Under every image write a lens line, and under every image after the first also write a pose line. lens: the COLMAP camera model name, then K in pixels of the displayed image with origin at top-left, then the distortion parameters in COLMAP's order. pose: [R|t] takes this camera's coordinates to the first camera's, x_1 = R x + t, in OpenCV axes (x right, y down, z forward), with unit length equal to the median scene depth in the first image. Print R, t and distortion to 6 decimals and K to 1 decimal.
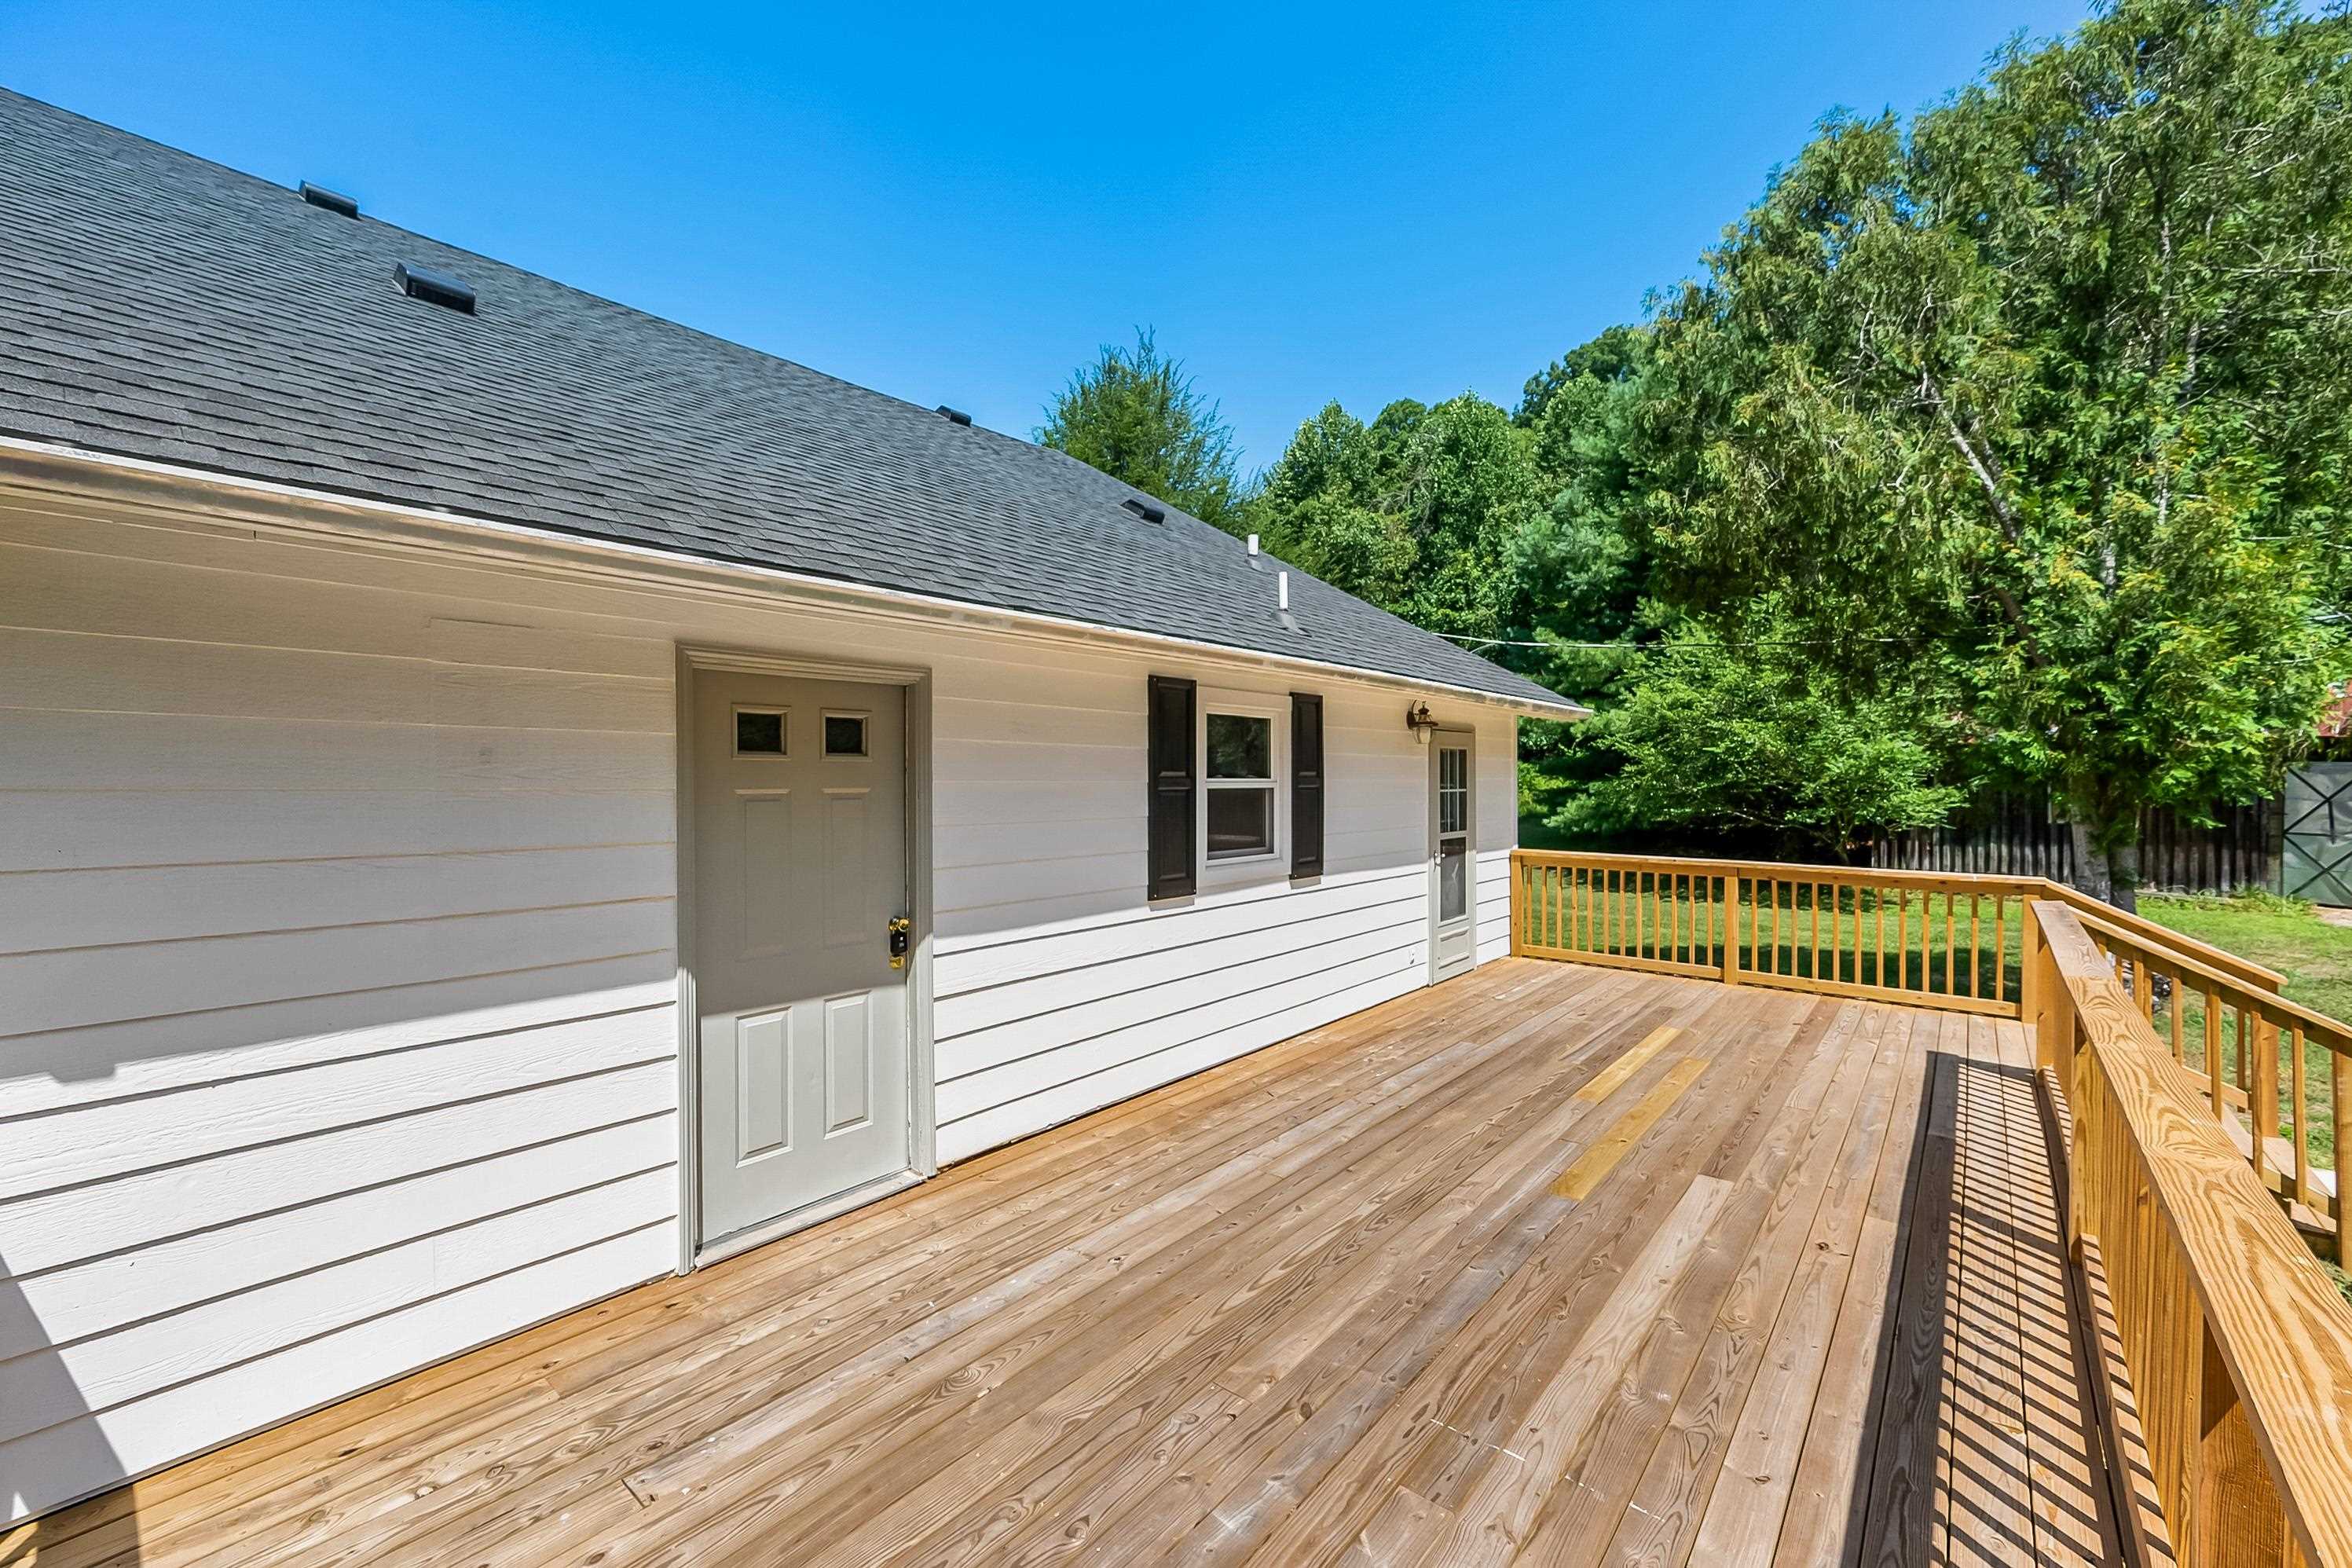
lens RADIAL K [[945.7, 0, 1168.7], [0, 945.7, 785.8], [0, 0, 1]] dist [0.001157, 0.000051]
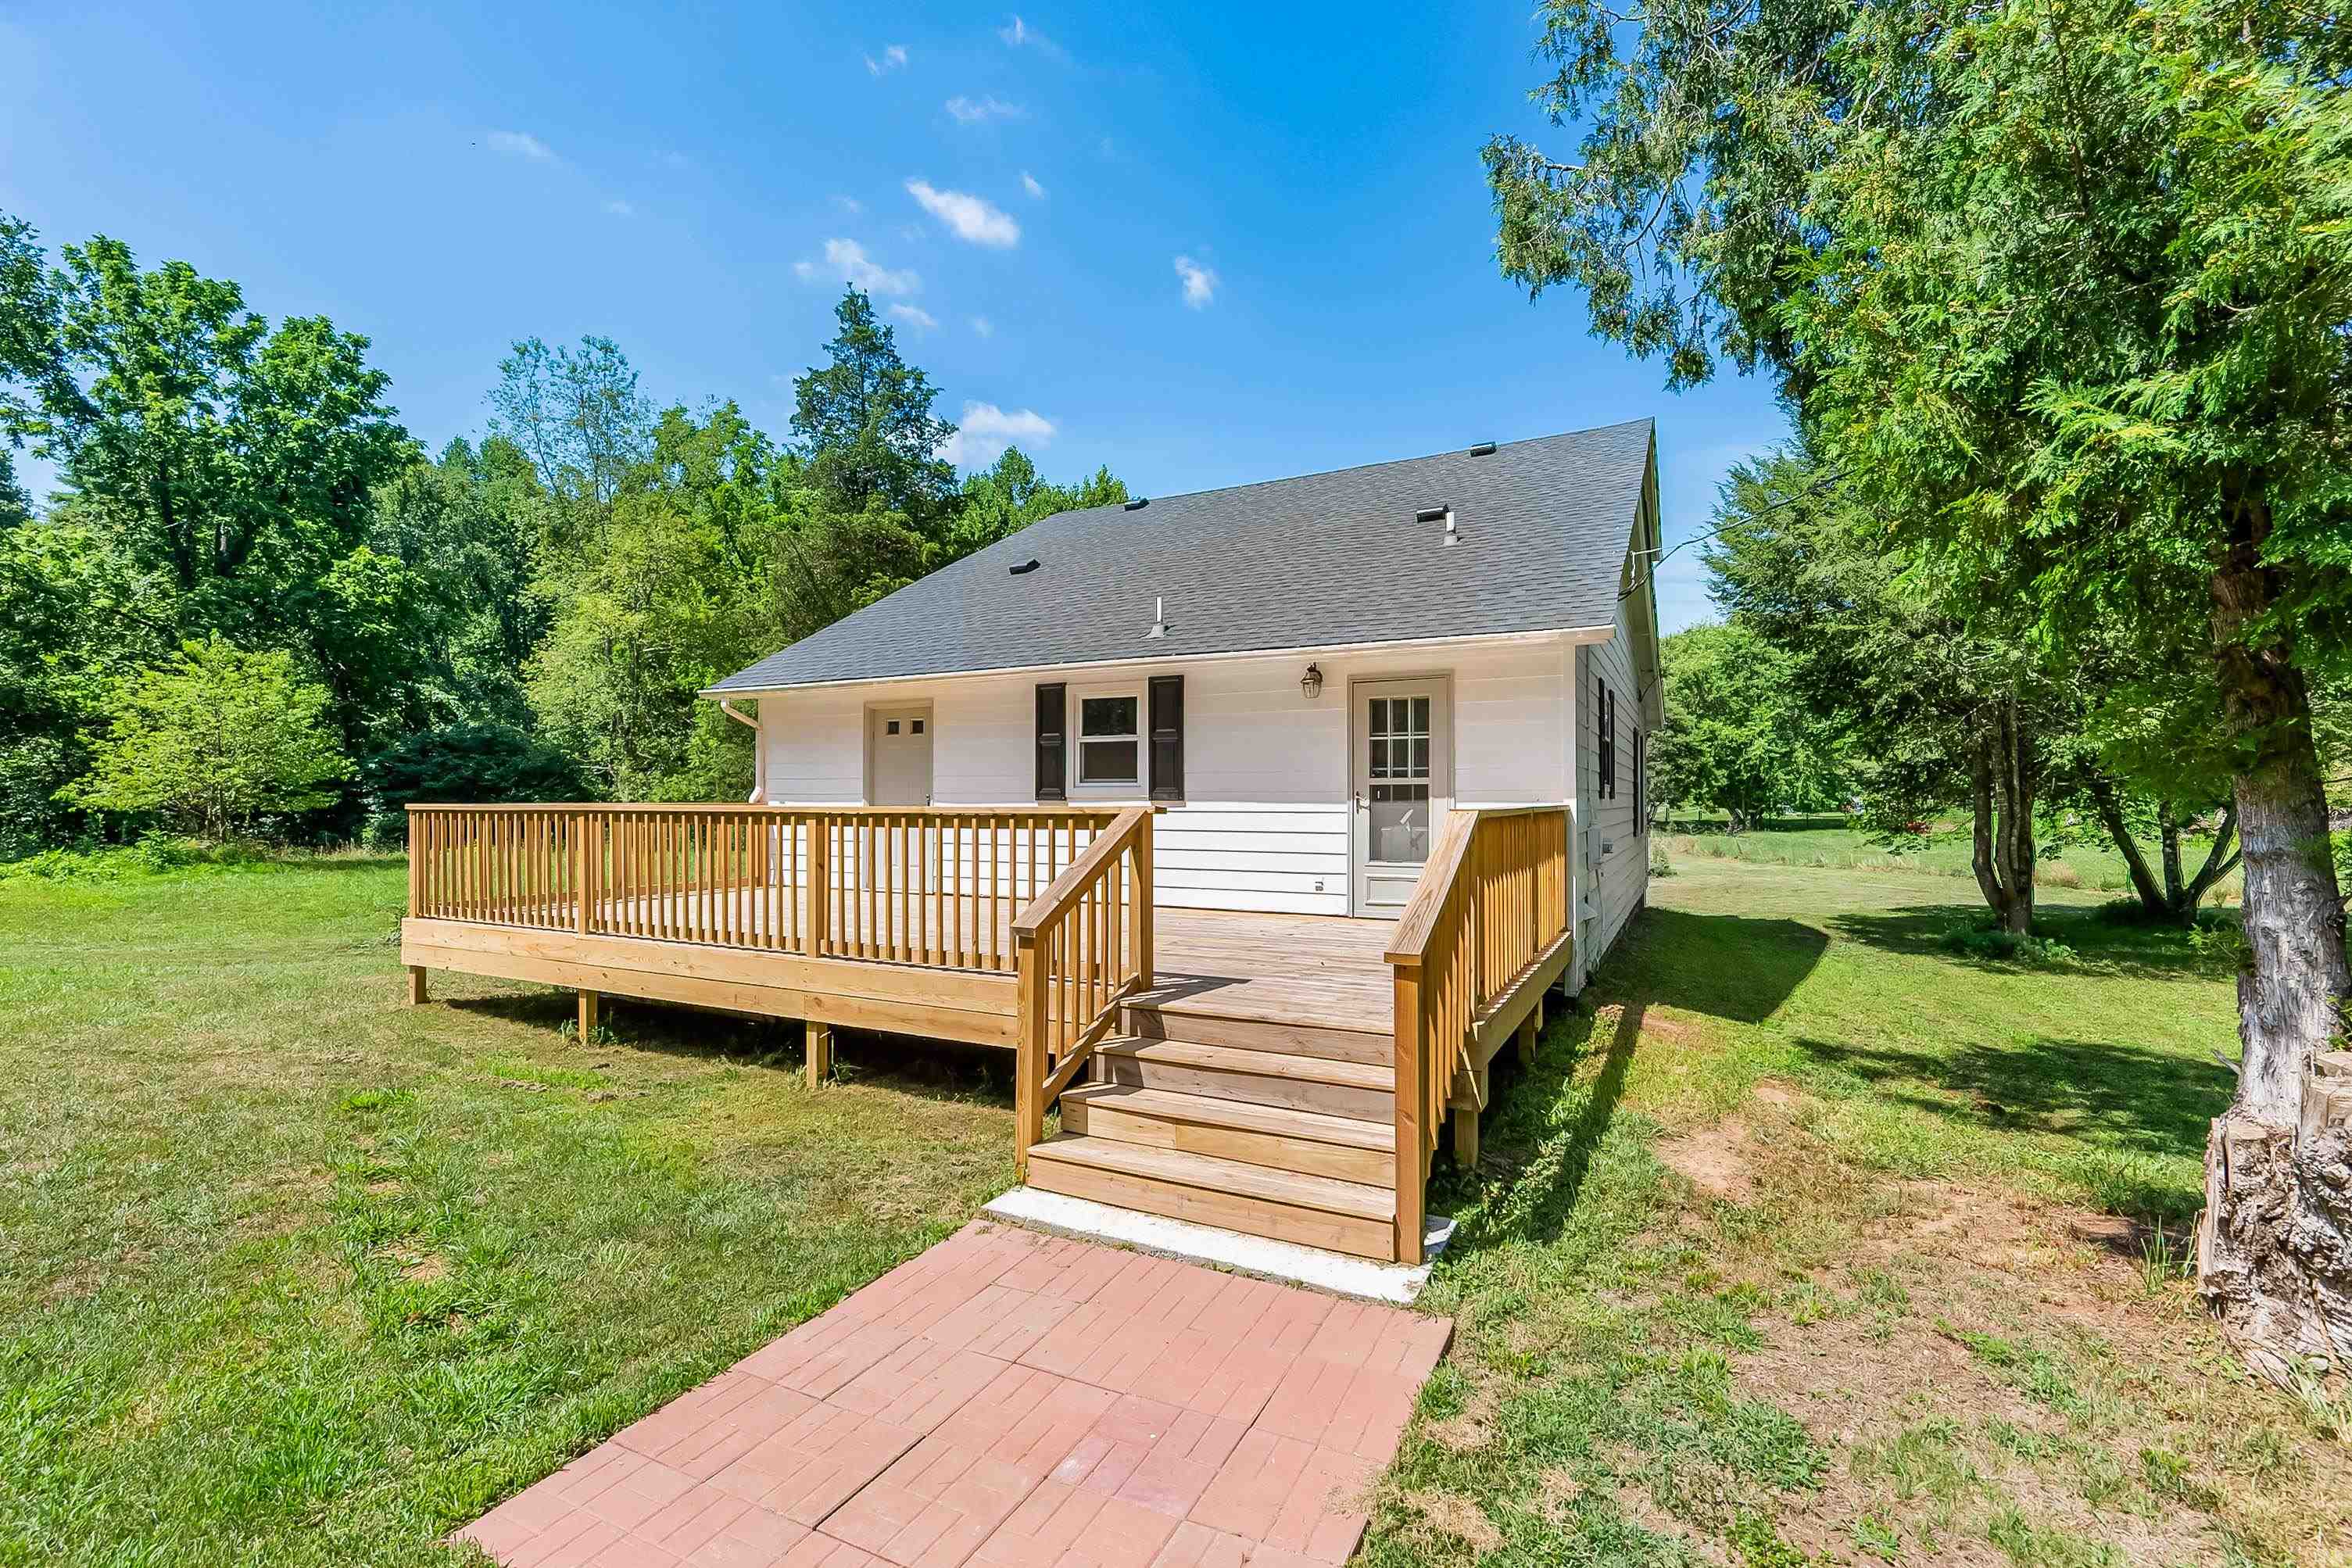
lens RADIAL K [[1006.5, 0, 1187.1], [0, 1006.5, 790.8], [0, 0, 1]] dist [-0.001088, 0.000084]
pose [[0.232555, -0.009289, -0.972539, 2.006531], [-0.011377, 0.999860, -0.012270, 0.120354], [0.972517, 0.013918, 0.232417, 0.801095]]
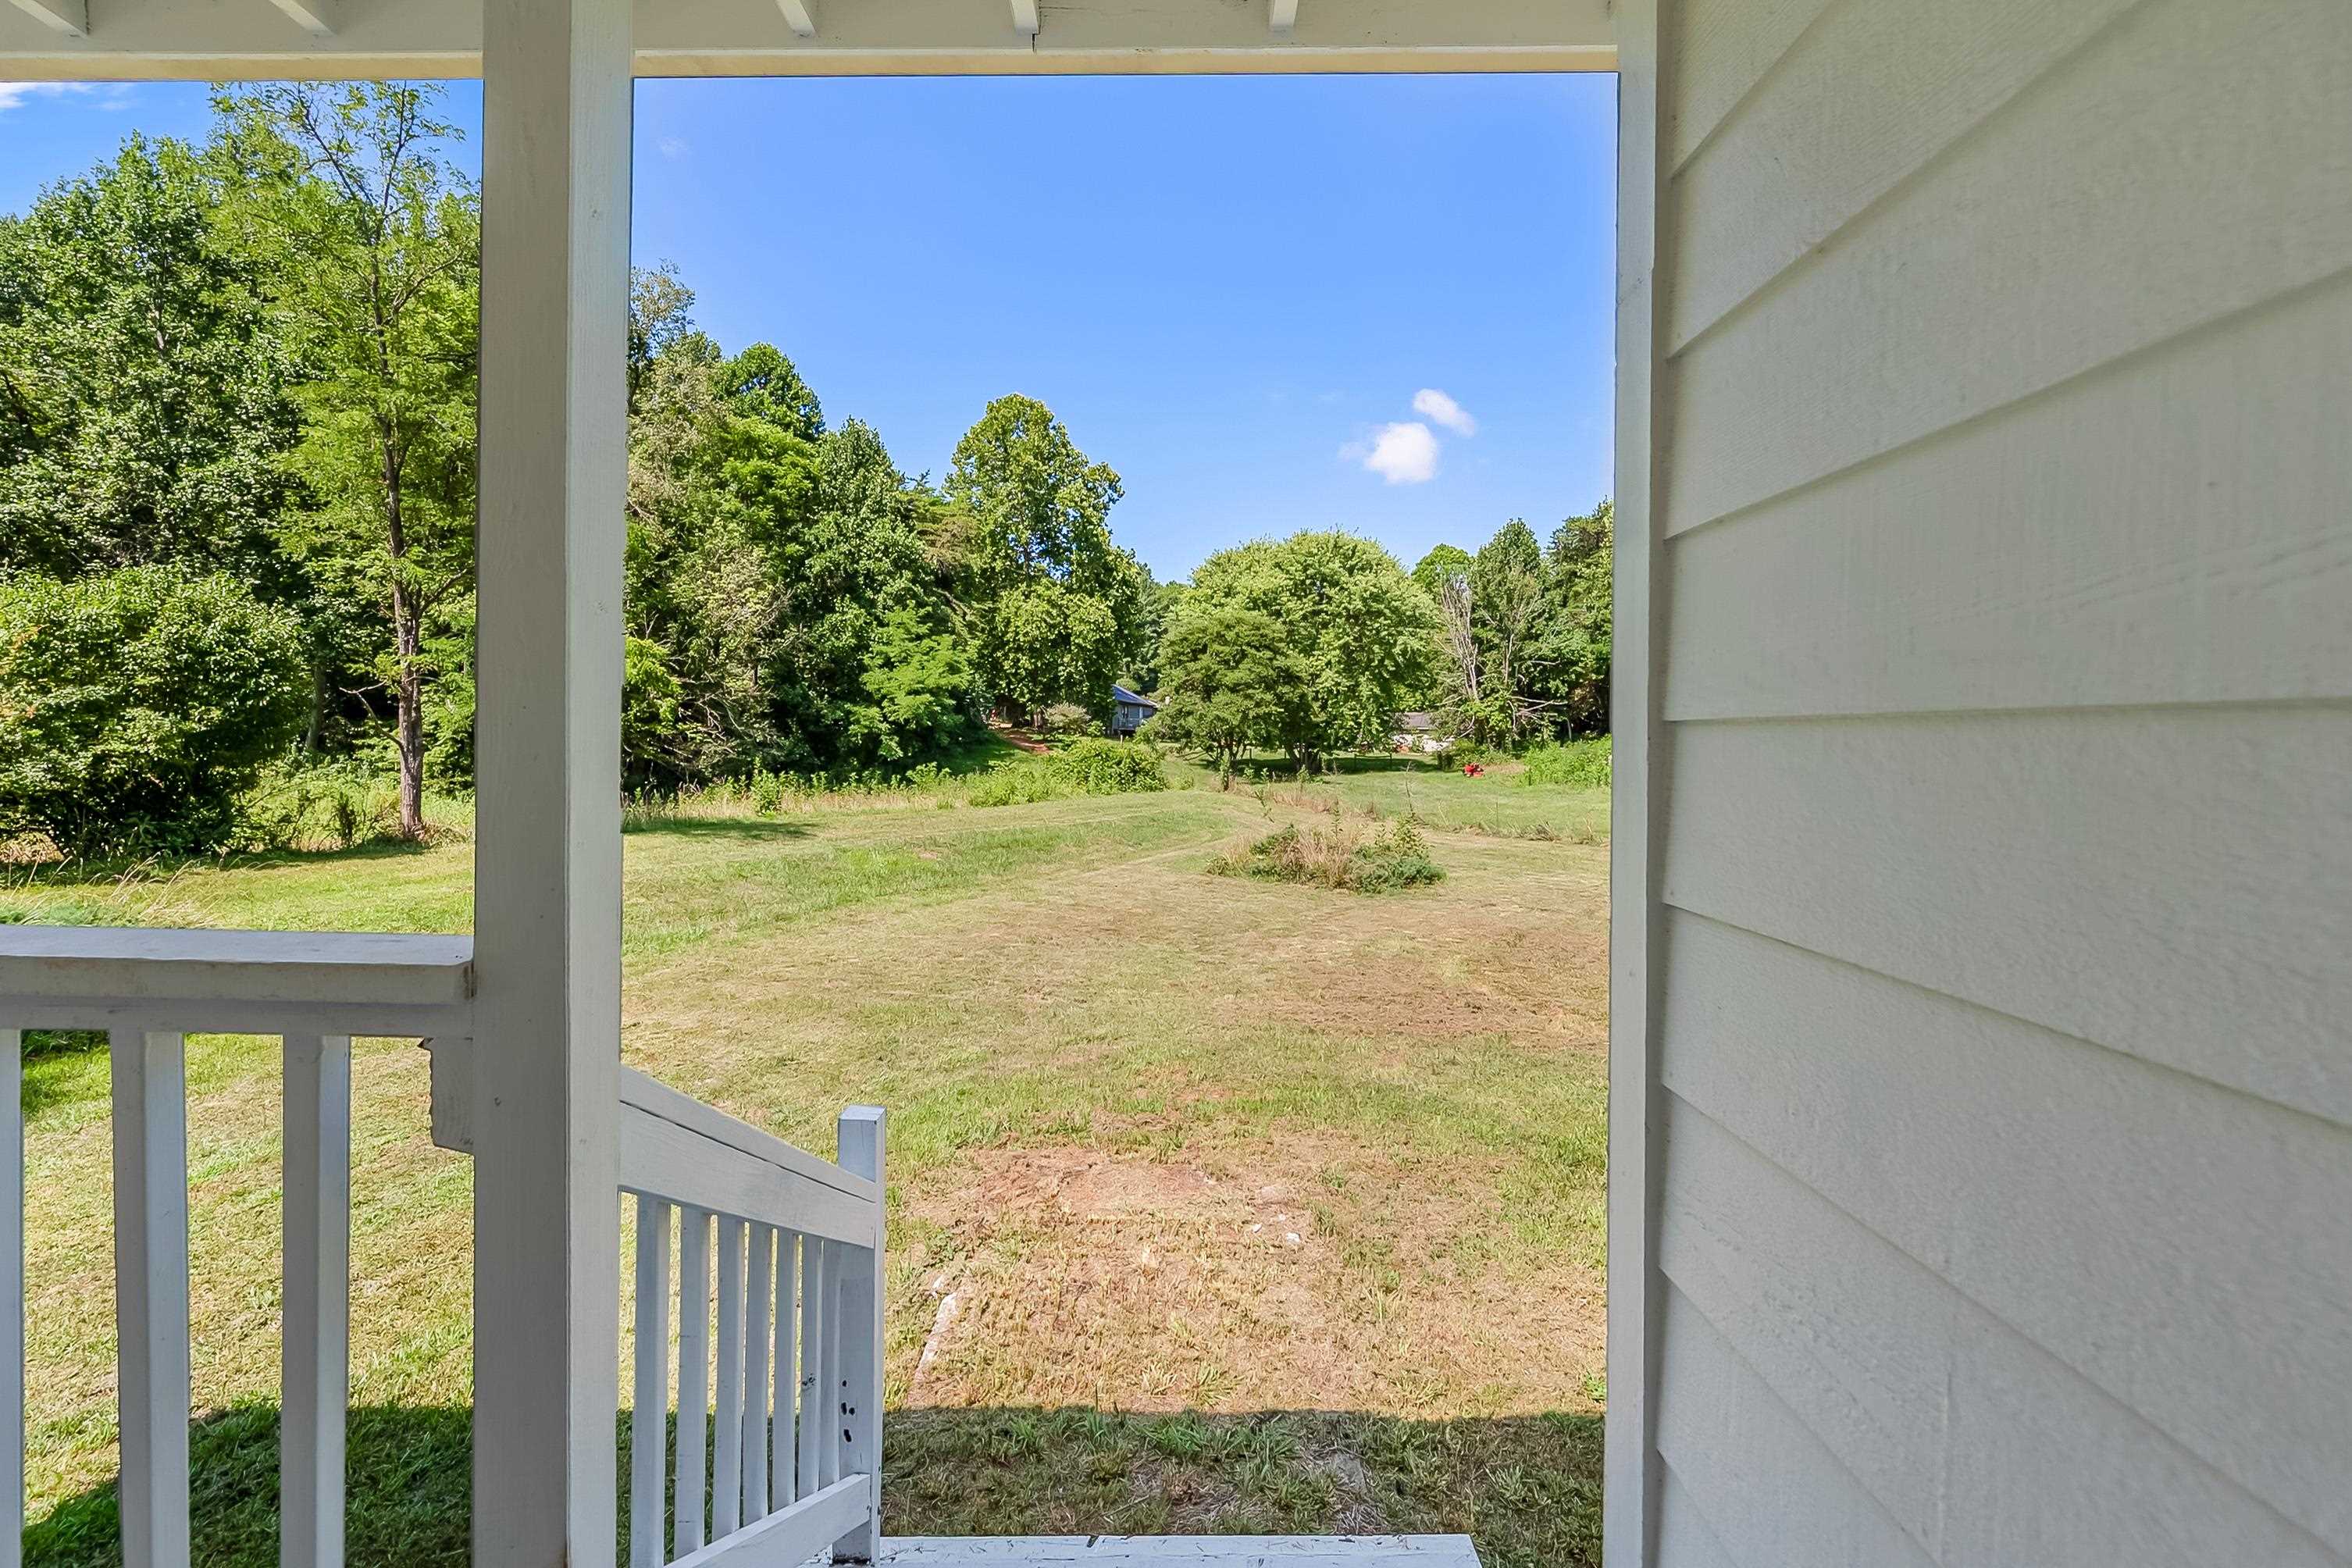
lens RADIAL K [[974.5, 0, 1175.9], [0, 974.5, 741.9], [0, 0, 1]] dist [-0.000421, 0.000266]
pose [[0.650620, 0.011083, -0.759323, -1.444341], [-0.020559, 0.999784, -0.003023, 0.109054], [0.759125, 0.017578, 0.650707, 2.317660]]
